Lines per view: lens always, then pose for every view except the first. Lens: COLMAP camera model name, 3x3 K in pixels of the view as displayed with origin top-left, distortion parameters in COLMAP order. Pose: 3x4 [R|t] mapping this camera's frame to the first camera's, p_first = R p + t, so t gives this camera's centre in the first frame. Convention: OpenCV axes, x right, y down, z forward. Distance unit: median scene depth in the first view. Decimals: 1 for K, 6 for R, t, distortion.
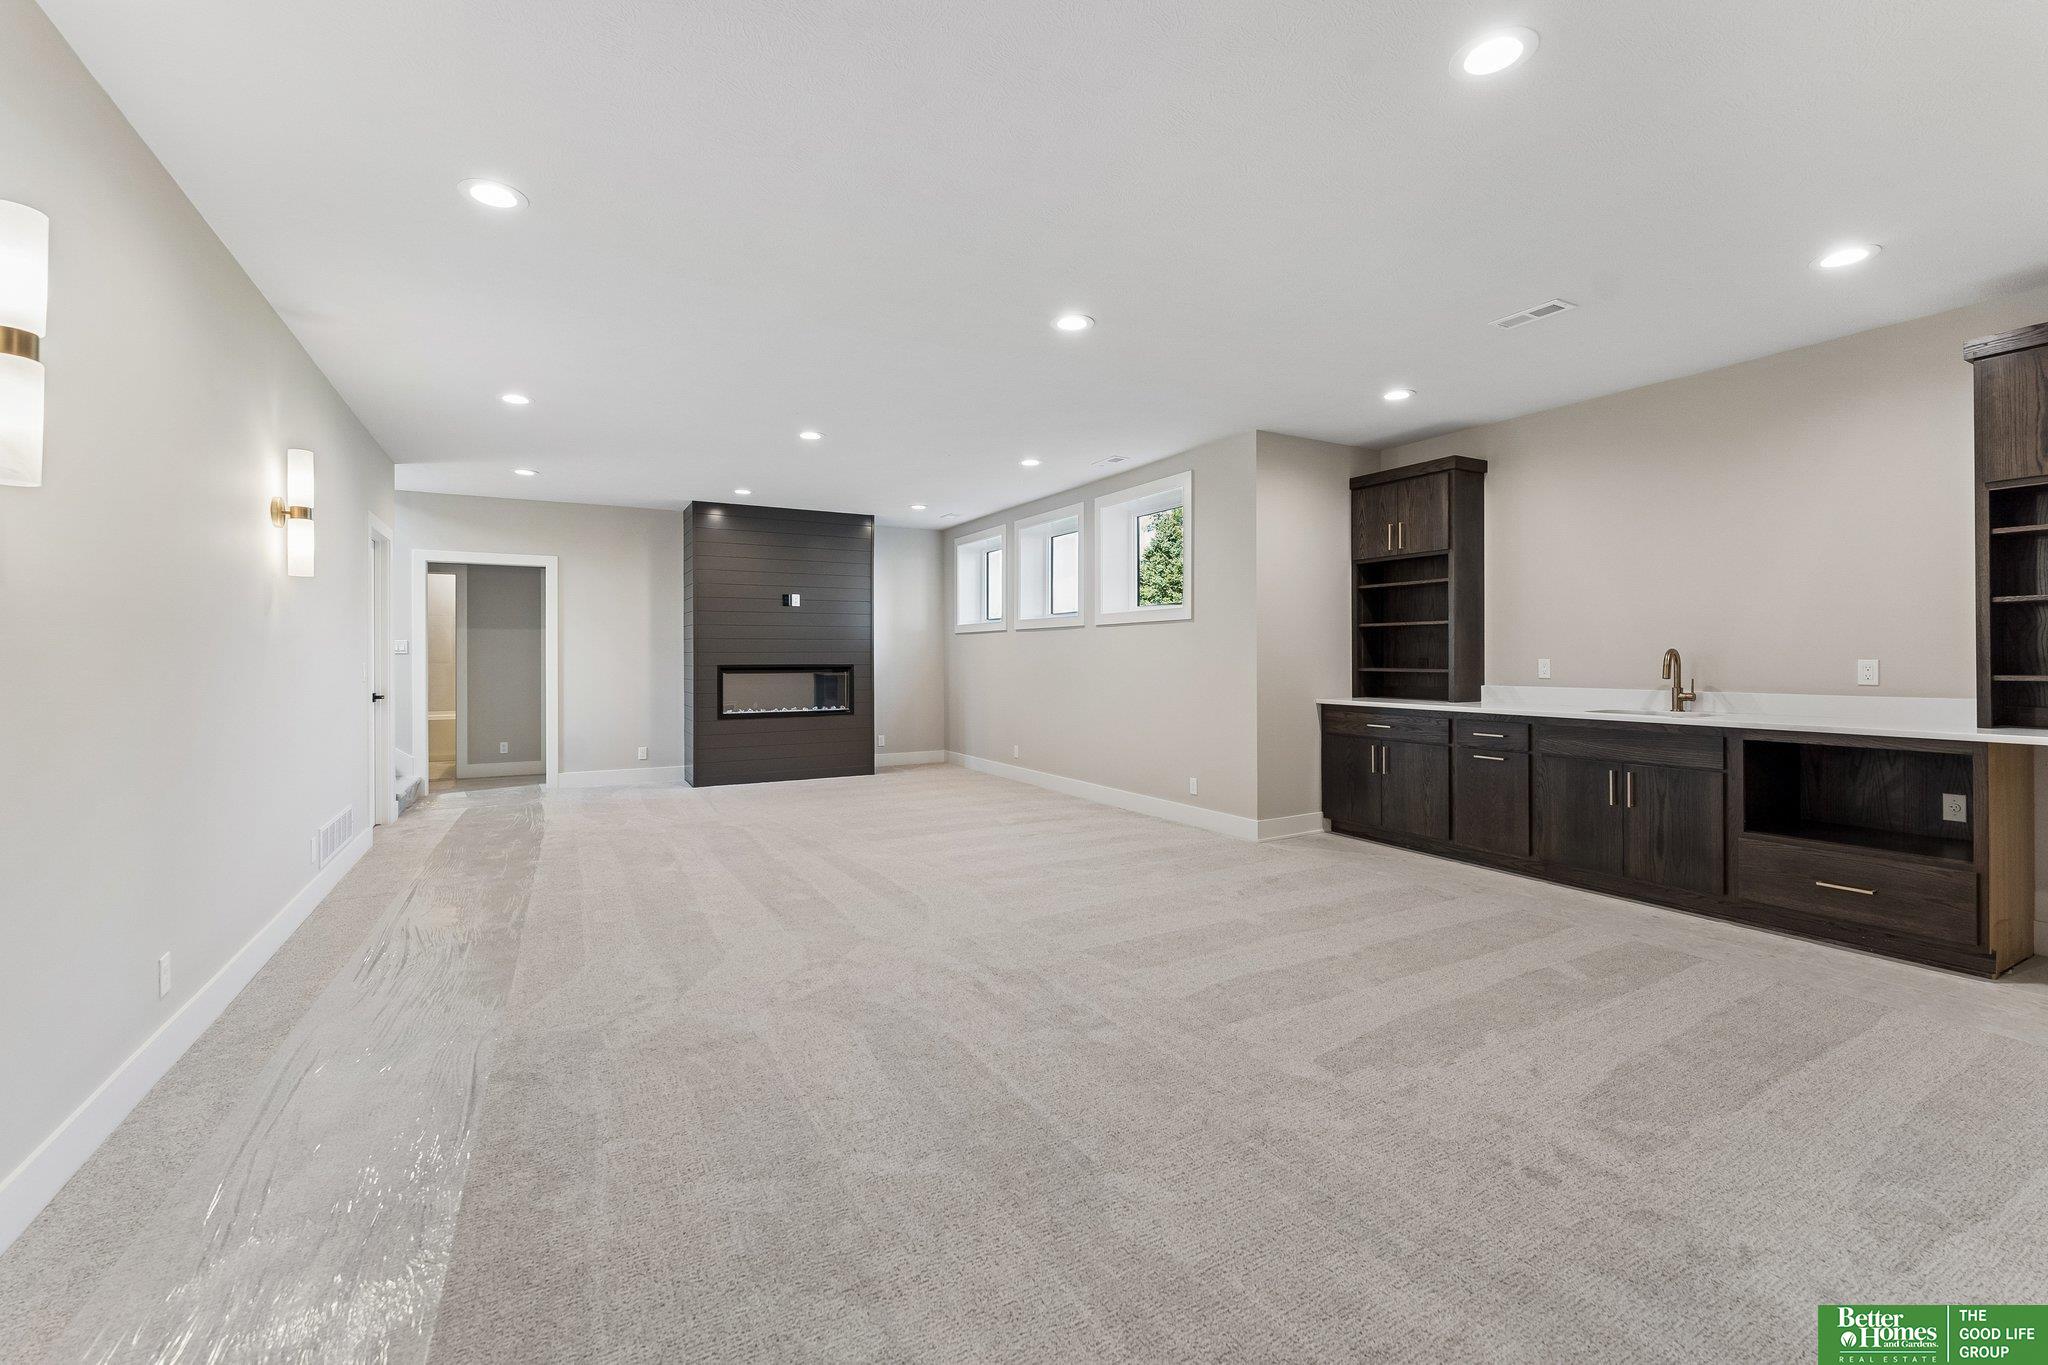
lens RADIAL K [[848.0, 0, 1017.6], [0, 848.0, 651.6], [0, 0, 1]] dist [-0.000465, -0.000069]
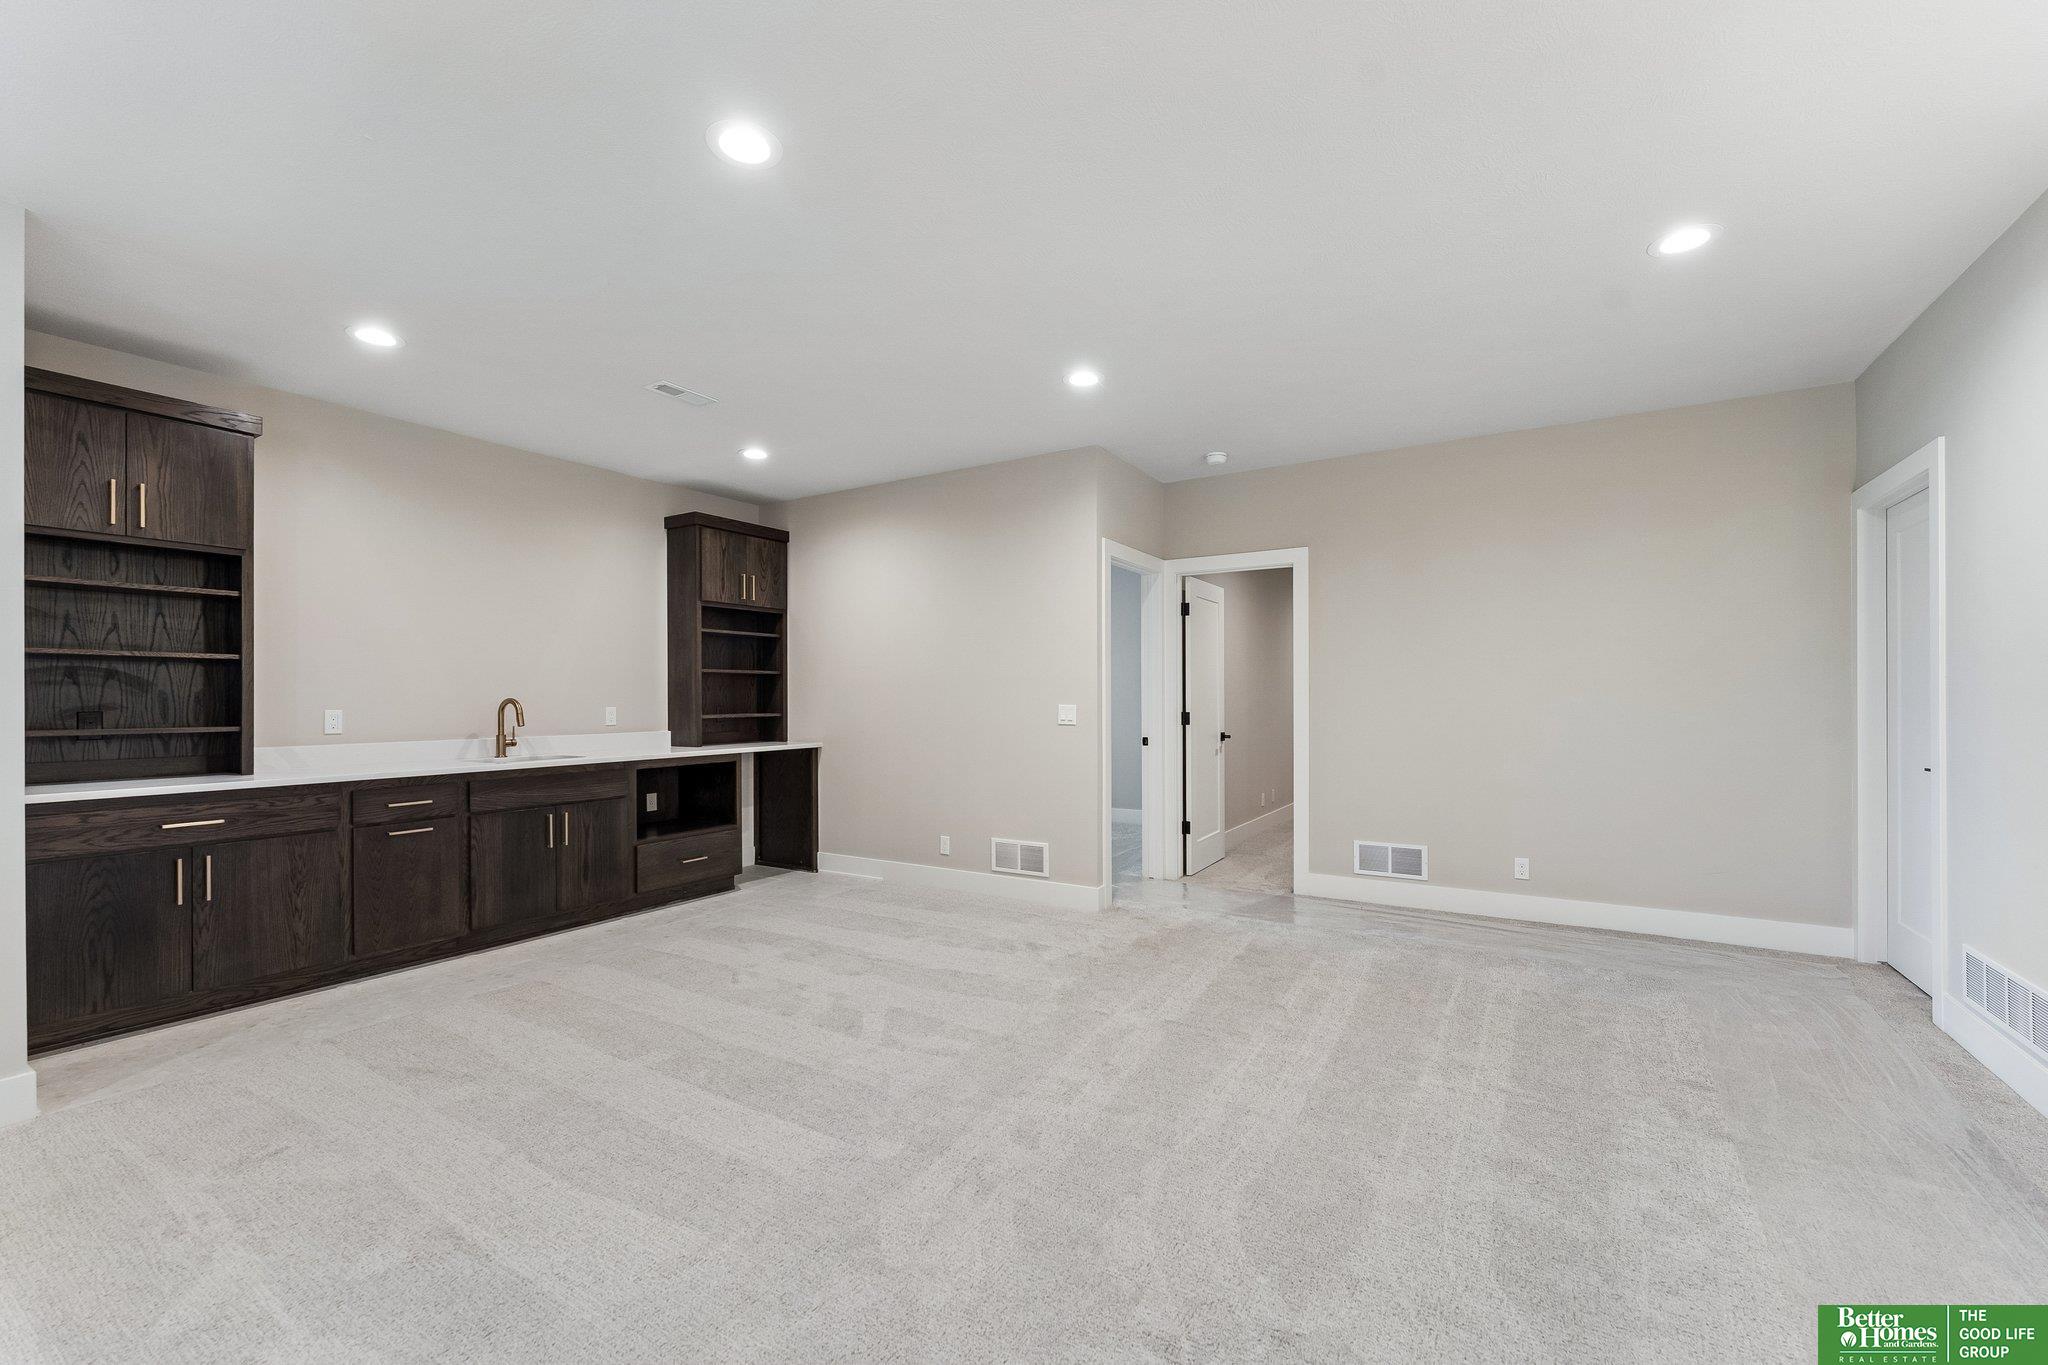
lens RADIAL K [[865.4, 0, 1020.7], [0, 865.4, 700.8], [0, 0, 1]] dist [-0.002250, -0.000382]
pose [[-0.507004, 0.001829, 0.861942, -0.246612], [-0.000964, 0.999996, -0.002689, 0.001146], [-0.861943, -0.002194, -0.507001, 0.502896]]
